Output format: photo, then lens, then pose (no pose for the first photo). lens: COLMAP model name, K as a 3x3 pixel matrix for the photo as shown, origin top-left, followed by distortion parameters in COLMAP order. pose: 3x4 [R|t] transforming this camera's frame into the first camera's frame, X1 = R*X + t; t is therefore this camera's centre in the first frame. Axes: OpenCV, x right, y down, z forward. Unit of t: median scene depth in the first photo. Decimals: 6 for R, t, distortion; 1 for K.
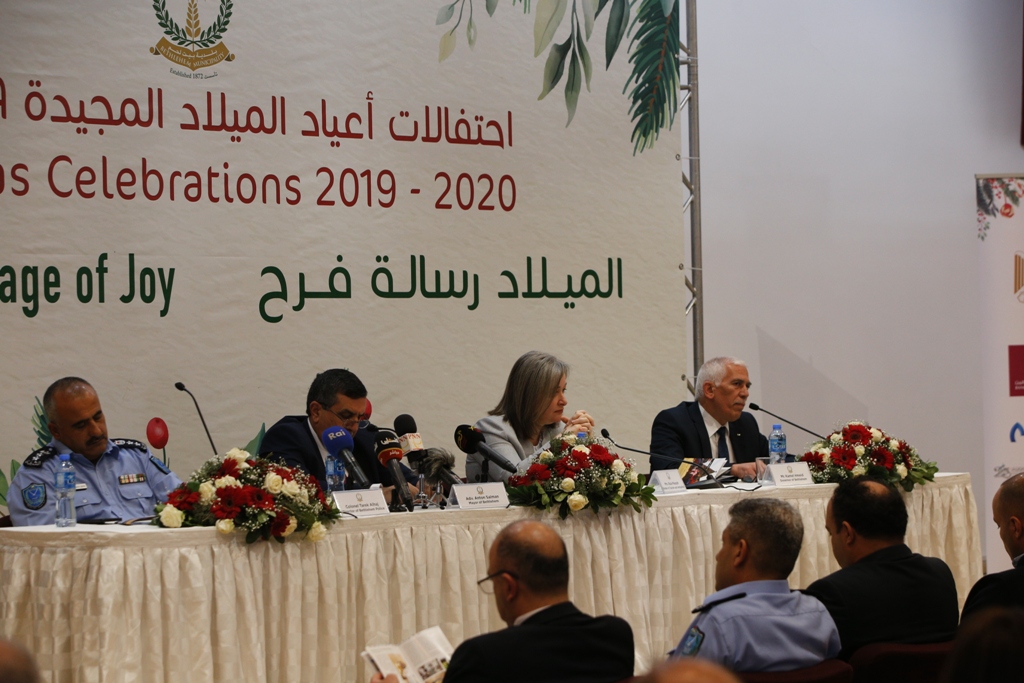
lens RADIAL K [[3092.6, 0, 510.3], [0, 3092.6, 377.7], [0, 0, 1]] dist [0.005966, 1.567584]
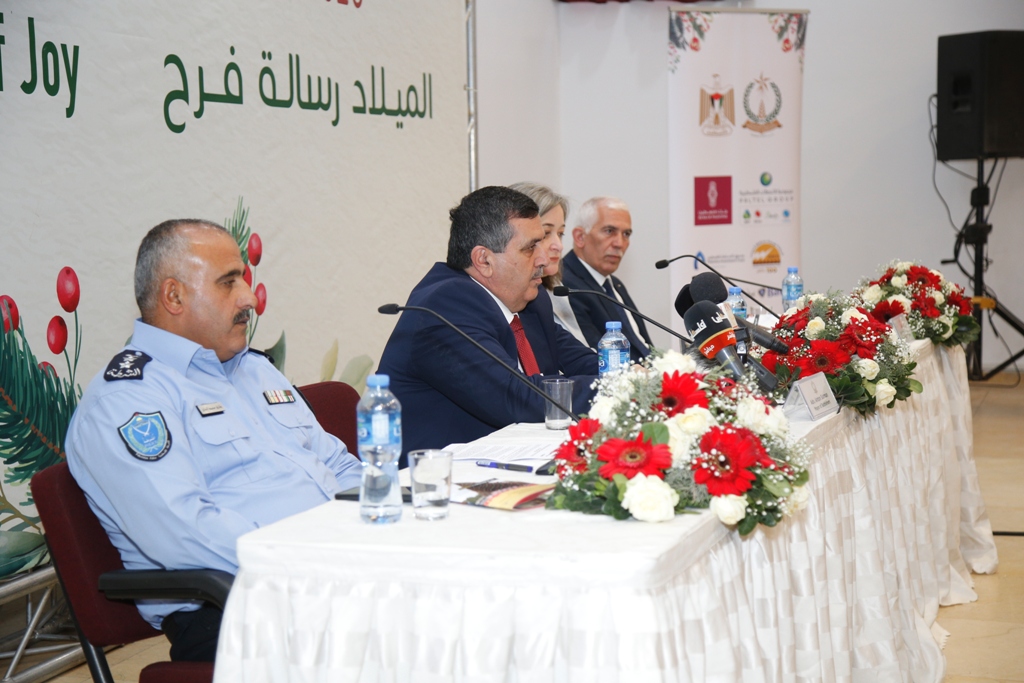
lens RADIAL K [[1827.3, 0, 512.5], [0, 1827.3, 354.8], [0, 0, 1]] dist [0.285146, 0.038922]
pose [[0.905657, -0.031513, 0.422838, -0.195533], [-0.004001, 0.996555, 0.082839, -0.002052], [-0.423992, -0.076716, 0.902411, 0.574667]]
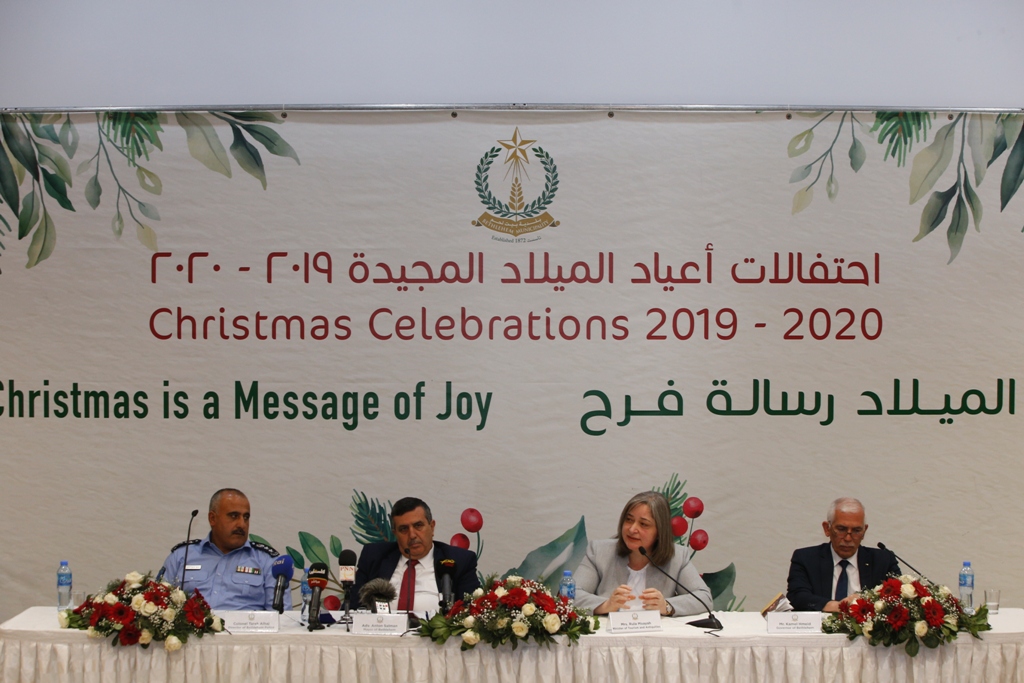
lens RADIAL K [[2106.4, 0, 508.7], [0, 2106.4, 358.7], [0, 0, 1]] dist [-0.336985, 0.308632]
pose [[0.679791, 0.045407, -0.731998, 0.524465], [-0.017607, 0.998804, 0.045607, -0.087831], [0.733194, -0.018115, 0.679778, 0.408856]]
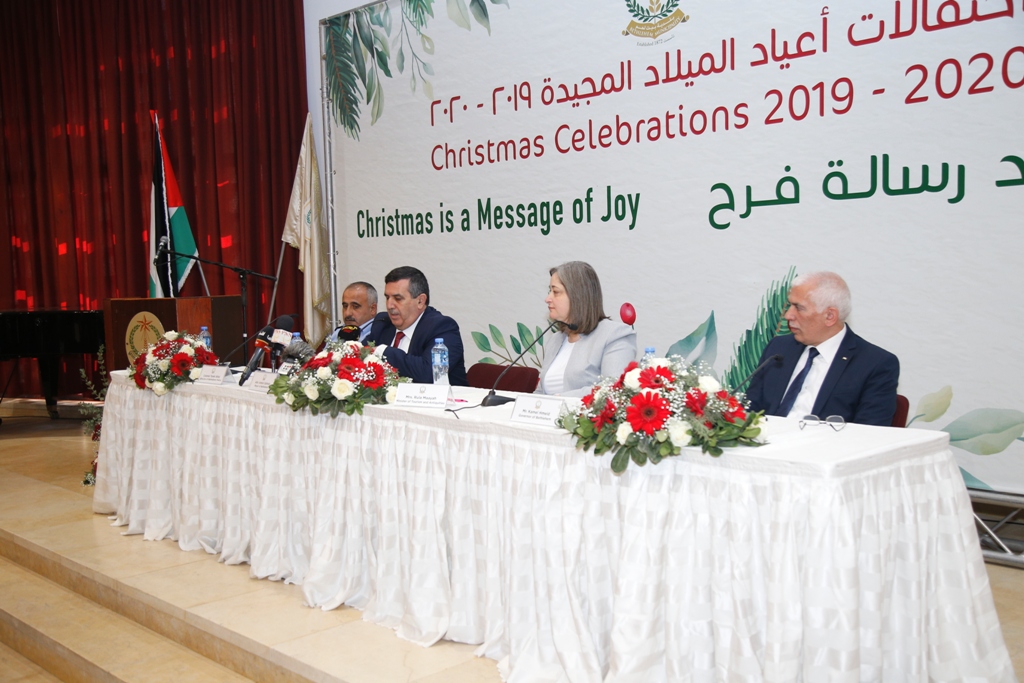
lens RADIAL K [[1063.9, 0, 509.3], [0, 1063.9, 352.6], [0, 0, 1]] dist [0.017903, 0.099135]
pose [[-0.062106, 0.099109, -0.993137, 0.360444], [0.024809, 0.994903, 0.097734, -0.012673], [0.997761, -0.018568, -0.064248, 0.958446]]
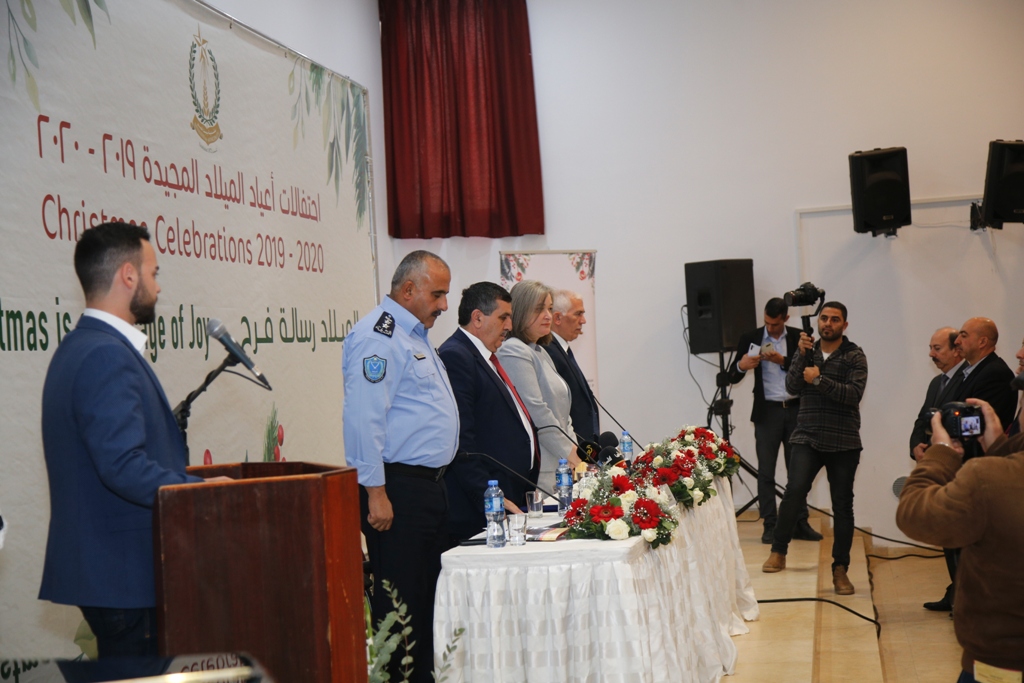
lens RADIAL K [[1897.7, 0, 513.0], [0, 1897.7, 355.5], [0, 0, 1]] dist [0.327109, -0.115108]
pose [[0.834059, -0.022261, 0.551226, -0.399230], [0.035929, 0.999256, -0.014011, -0.007429], [-0.550505, 0.031491, 0.834238, 0.344347]]
